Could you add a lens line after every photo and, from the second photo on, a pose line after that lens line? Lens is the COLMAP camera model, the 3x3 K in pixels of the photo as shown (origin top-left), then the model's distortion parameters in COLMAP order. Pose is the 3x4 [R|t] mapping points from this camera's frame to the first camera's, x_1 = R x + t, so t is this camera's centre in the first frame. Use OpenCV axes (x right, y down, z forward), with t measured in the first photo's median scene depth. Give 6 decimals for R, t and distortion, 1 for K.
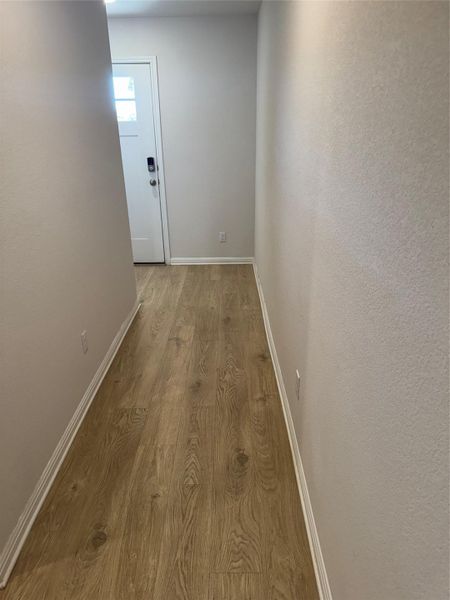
lens RADIAL K [[426.8, 0, 226.6], [0, 426.8, 302.2], [0, 0, 1]] dist [0.087733, -0.113592]
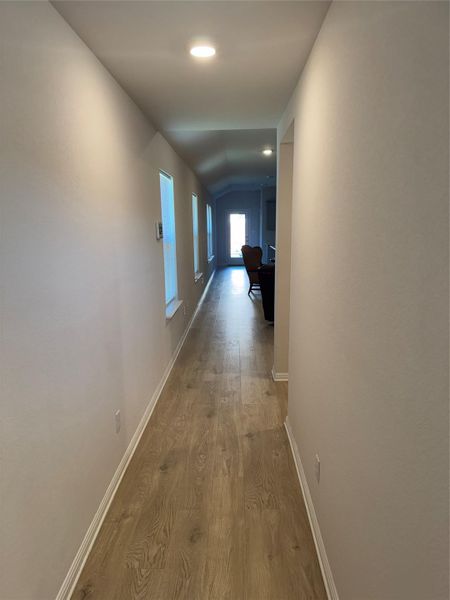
lens RADIAL K [[426.8, 0, 226.6], [0, 426.8, 302.2], [0, 0, 1]] dist [0.087733, -0.113592]
pose [[-0.999506, 0.018224, 0.025620, -0.187567], [0.029191, 0.840591, 0.540883, -0.735764], [-0.011679, 0.541363, -0.840708, 1.700312]]
